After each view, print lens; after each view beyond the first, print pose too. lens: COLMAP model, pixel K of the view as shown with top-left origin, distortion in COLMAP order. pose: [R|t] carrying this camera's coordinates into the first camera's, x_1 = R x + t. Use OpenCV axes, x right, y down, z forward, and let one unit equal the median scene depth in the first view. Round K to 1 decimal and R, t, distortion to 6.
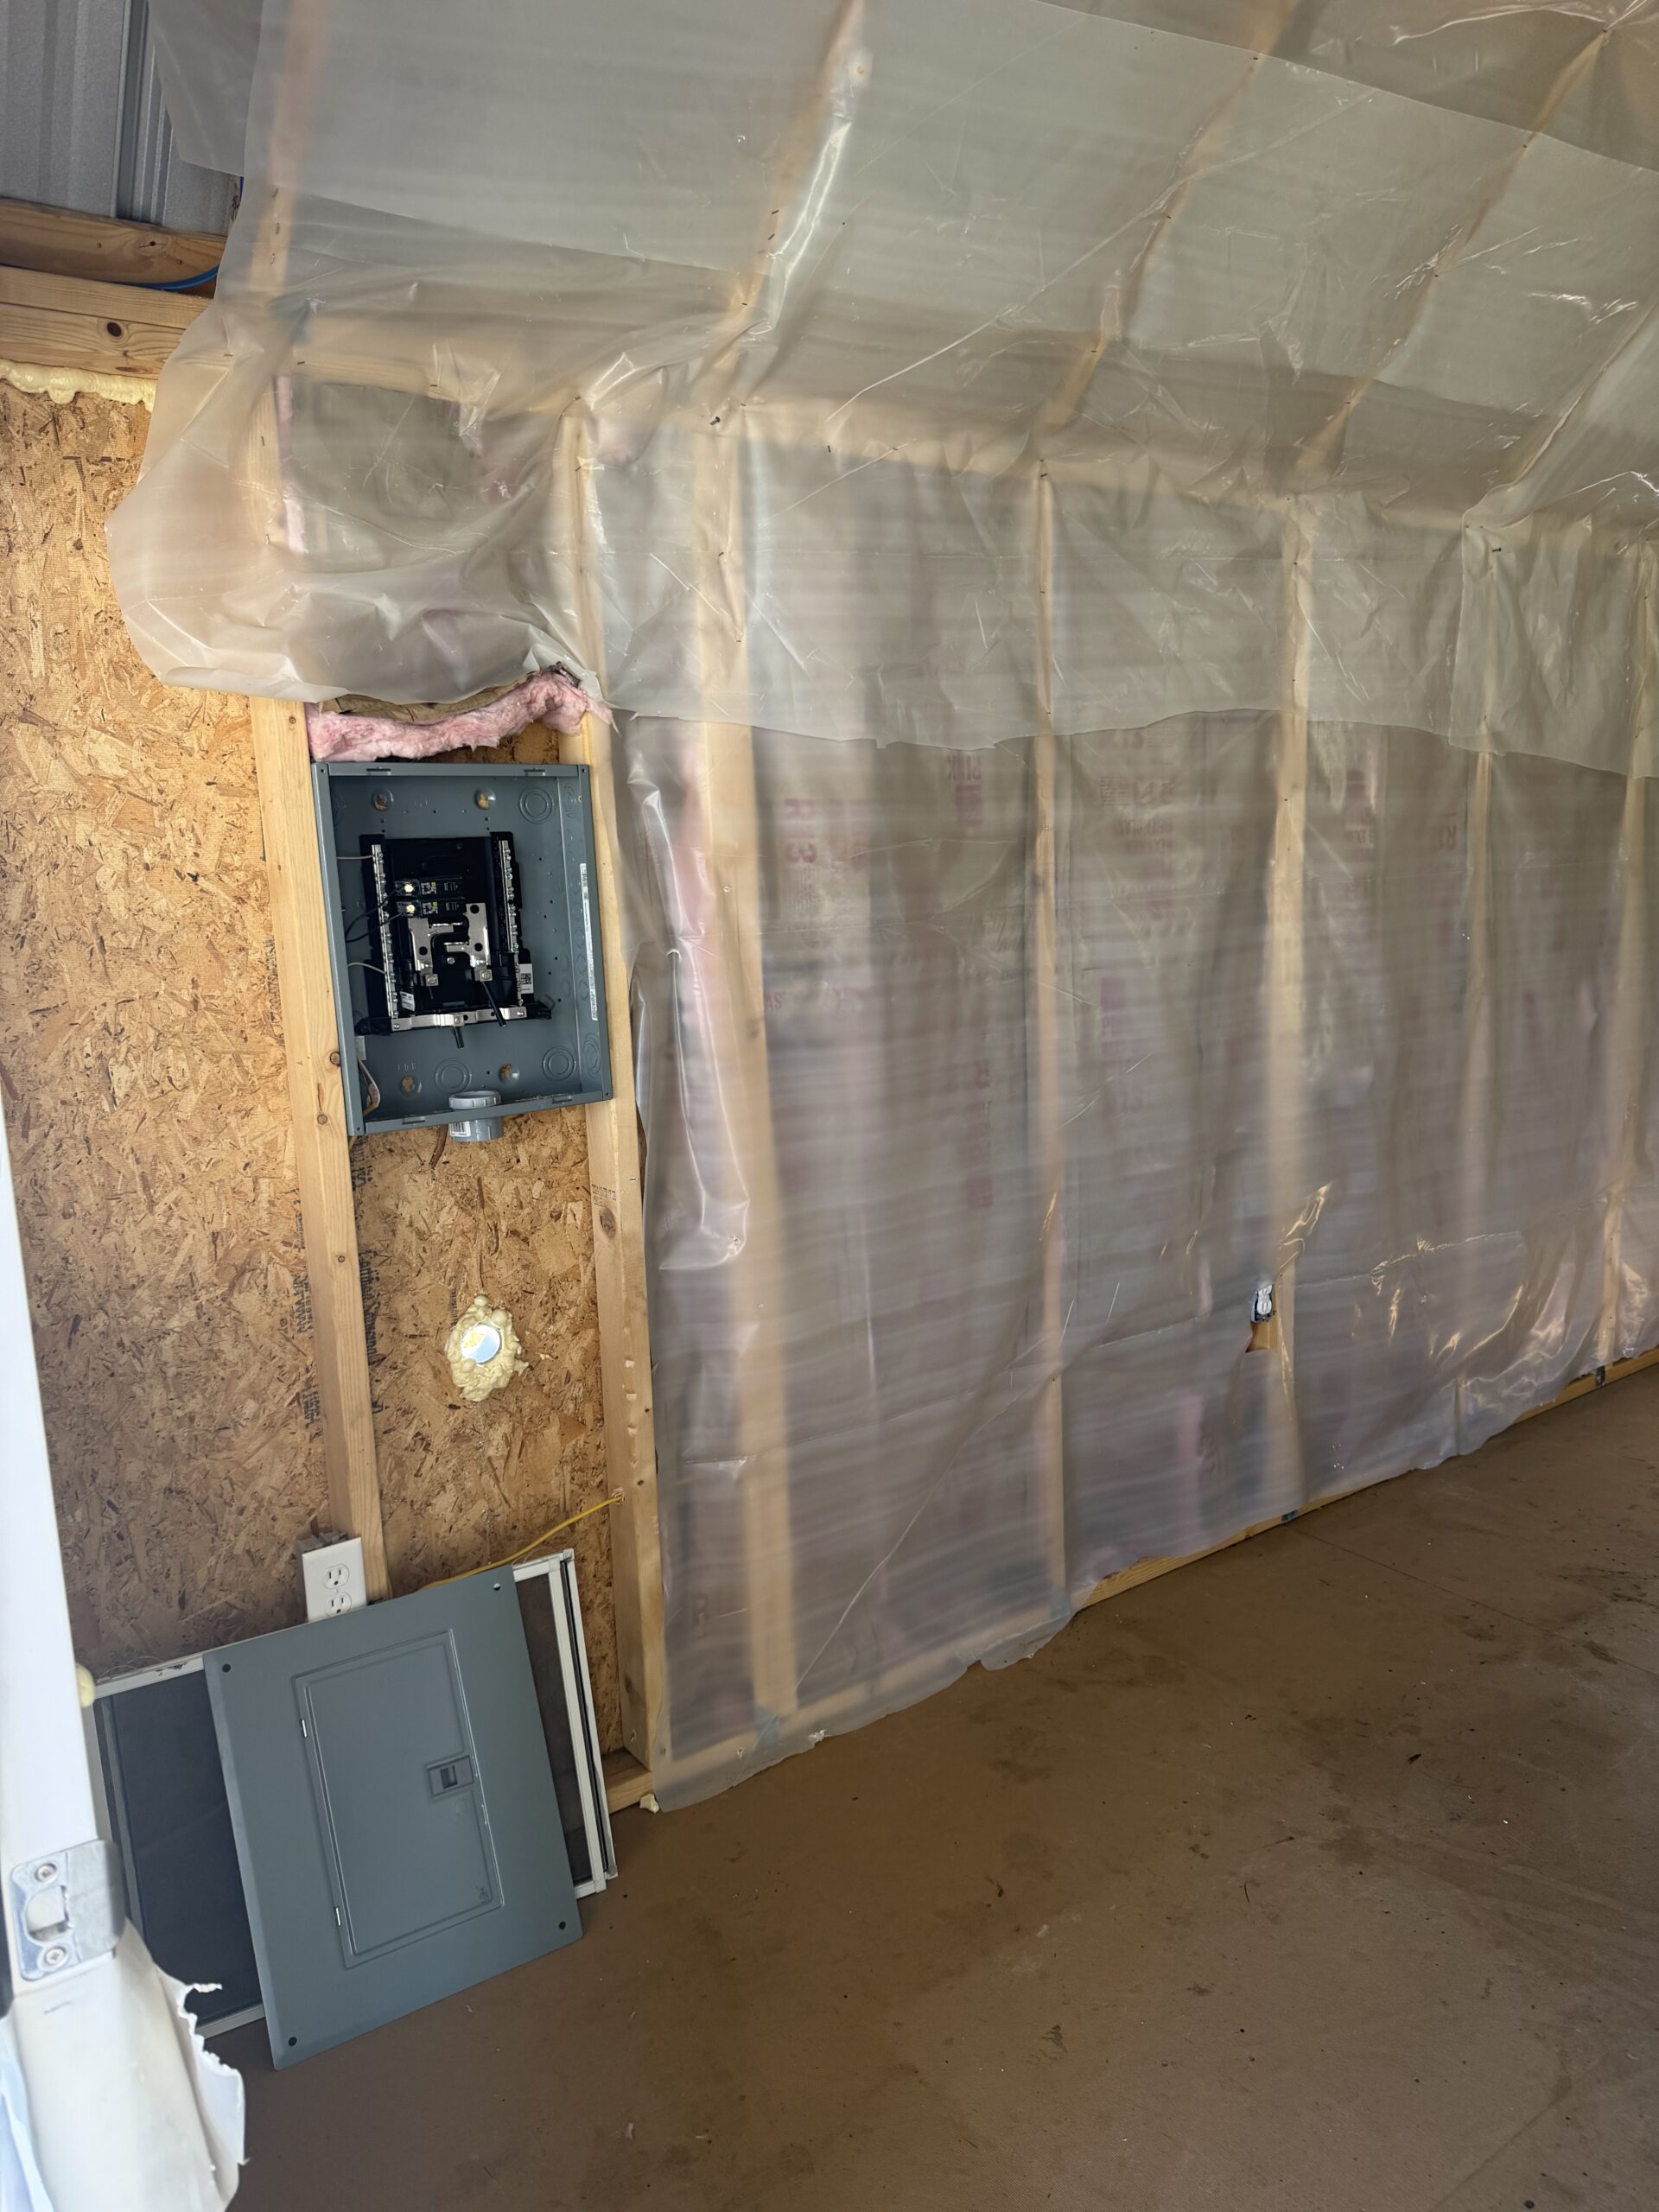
lens RADIAL K [[1636.1, 0, 819.9], [0, 1636.1, 1127.6], [0, 0, 1]] dist [0.002973, -0.005380]
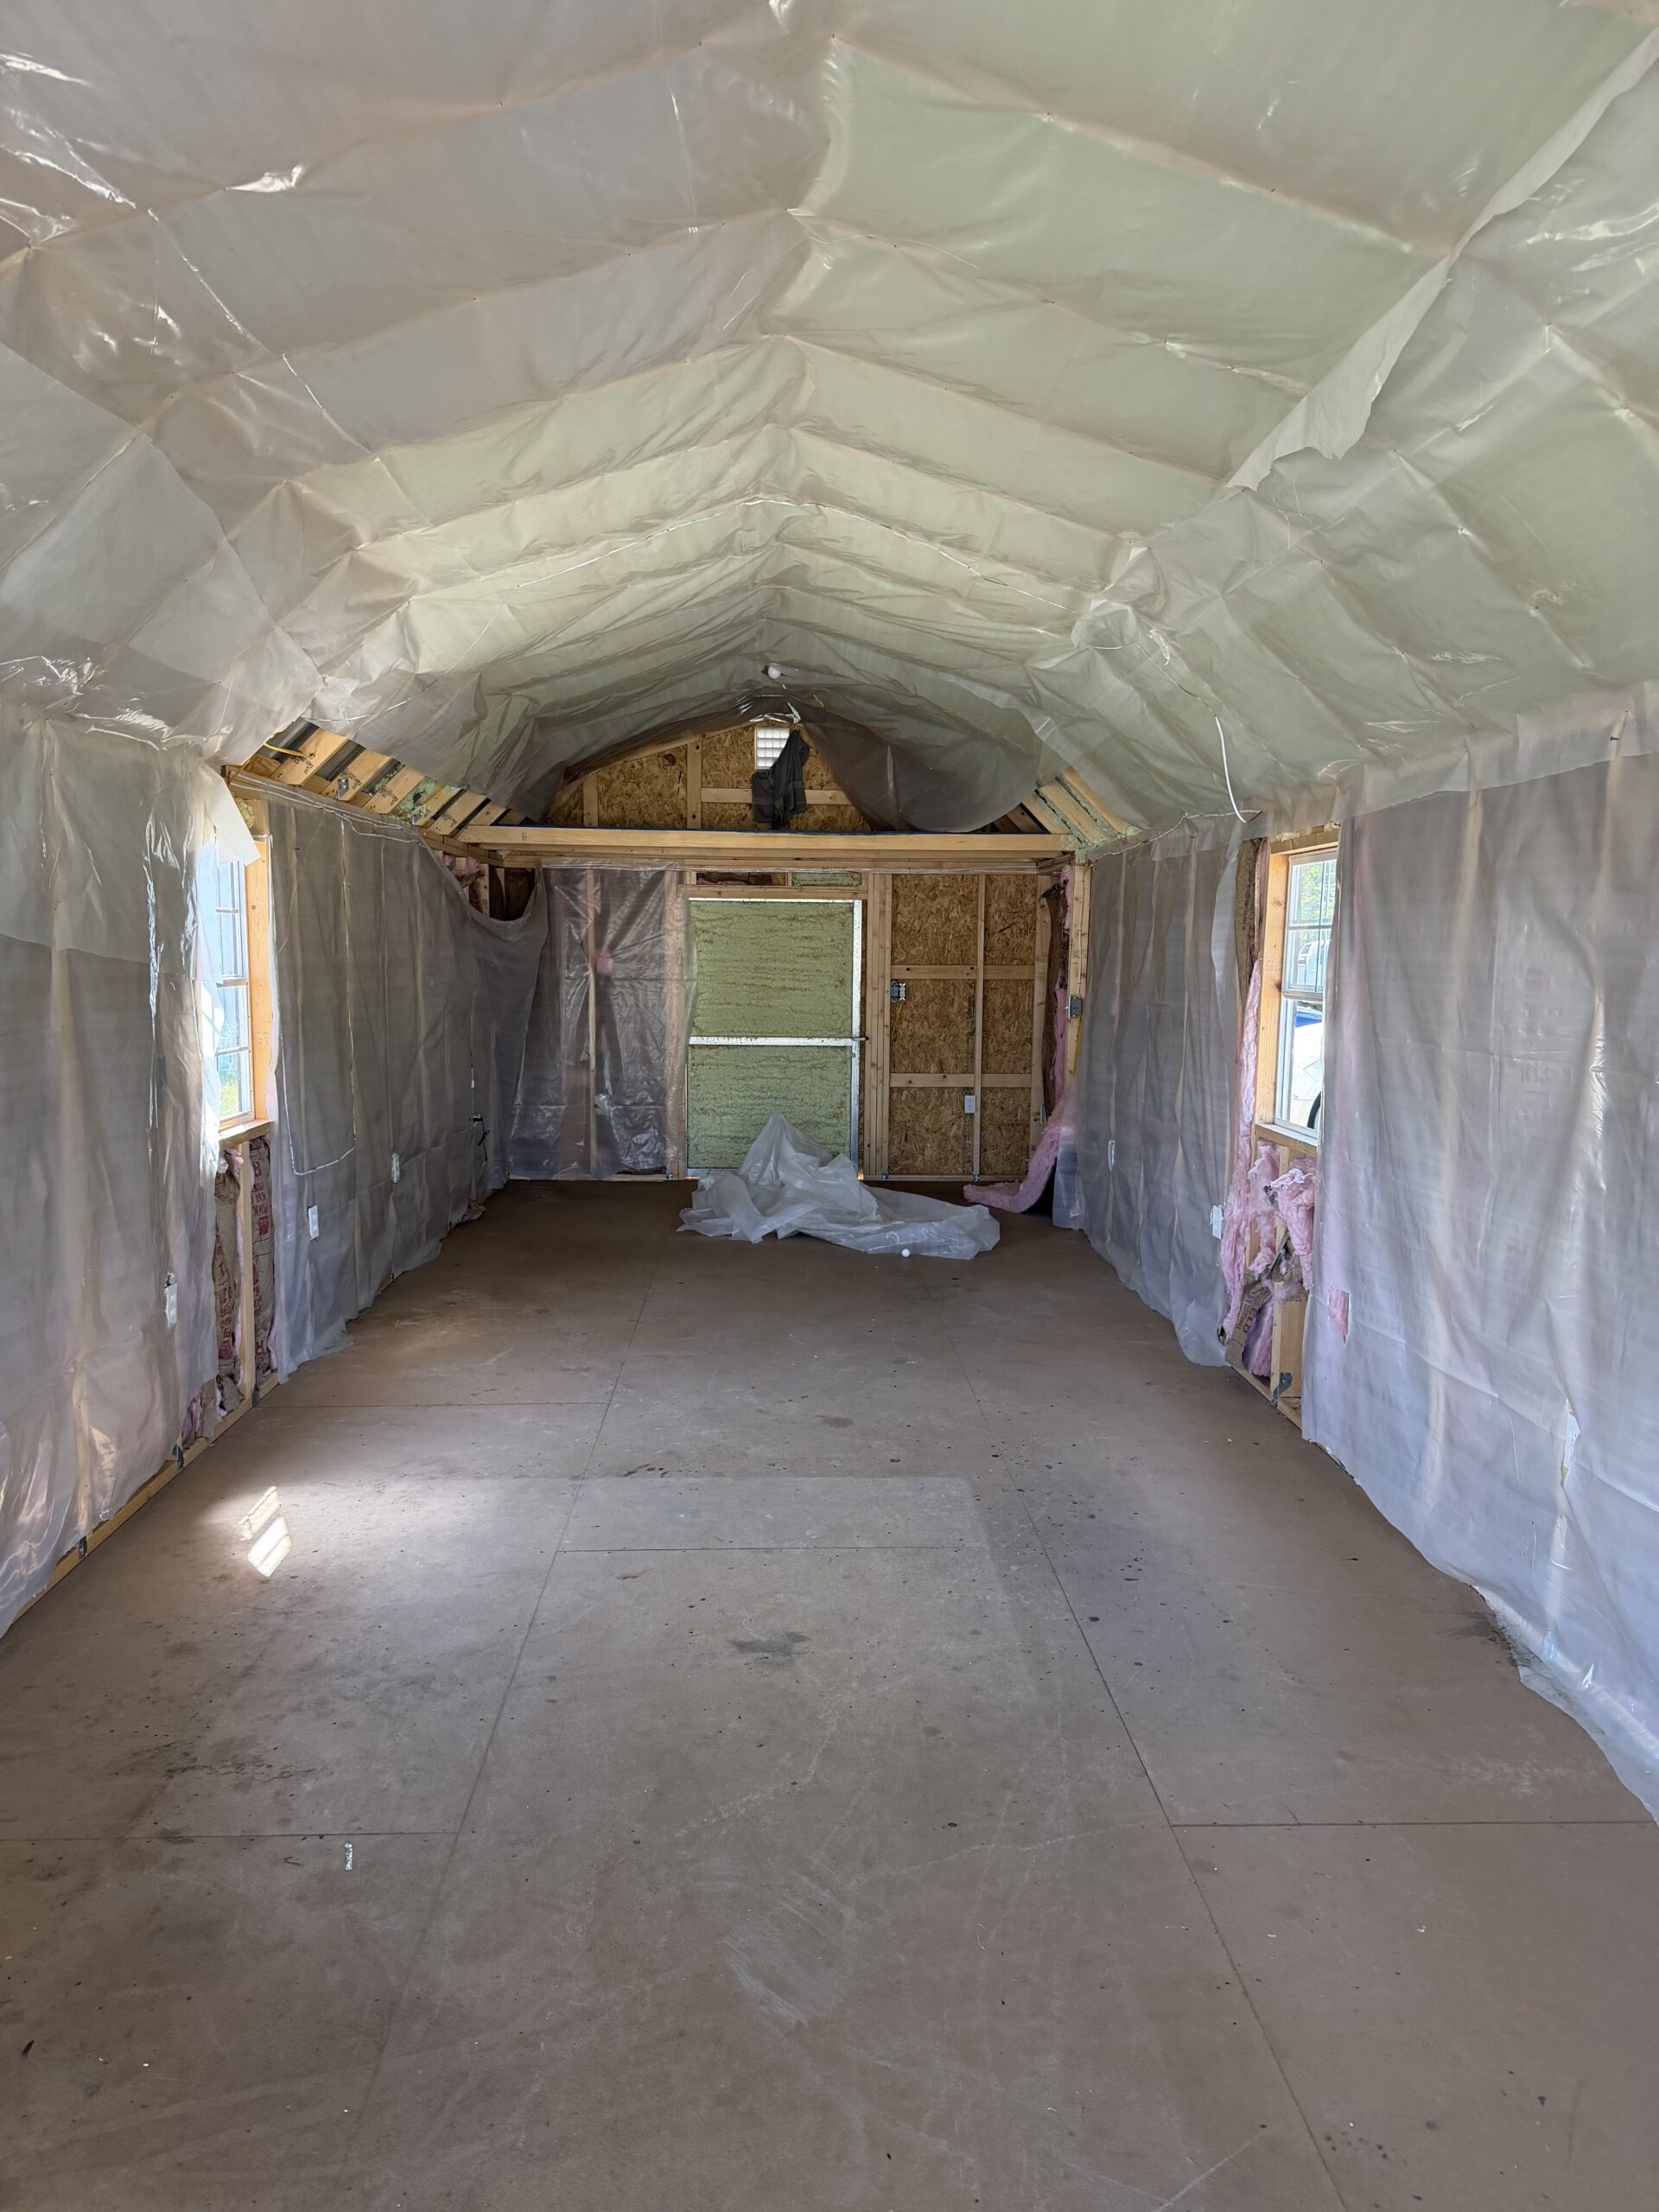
lens RADIAL K [[1636.1, 0, 826.7], [0, 1636.1, 1095.2], [0, 0, 1]] dist [0.002973, -0.005380]
pose [[0.544553, -0.059832, 0.836590, -0.090866], [0.129376, 0.991506, -0.013302, -0.049645], [-0.828688, 0.115478, 0.547669, 0.067252]]
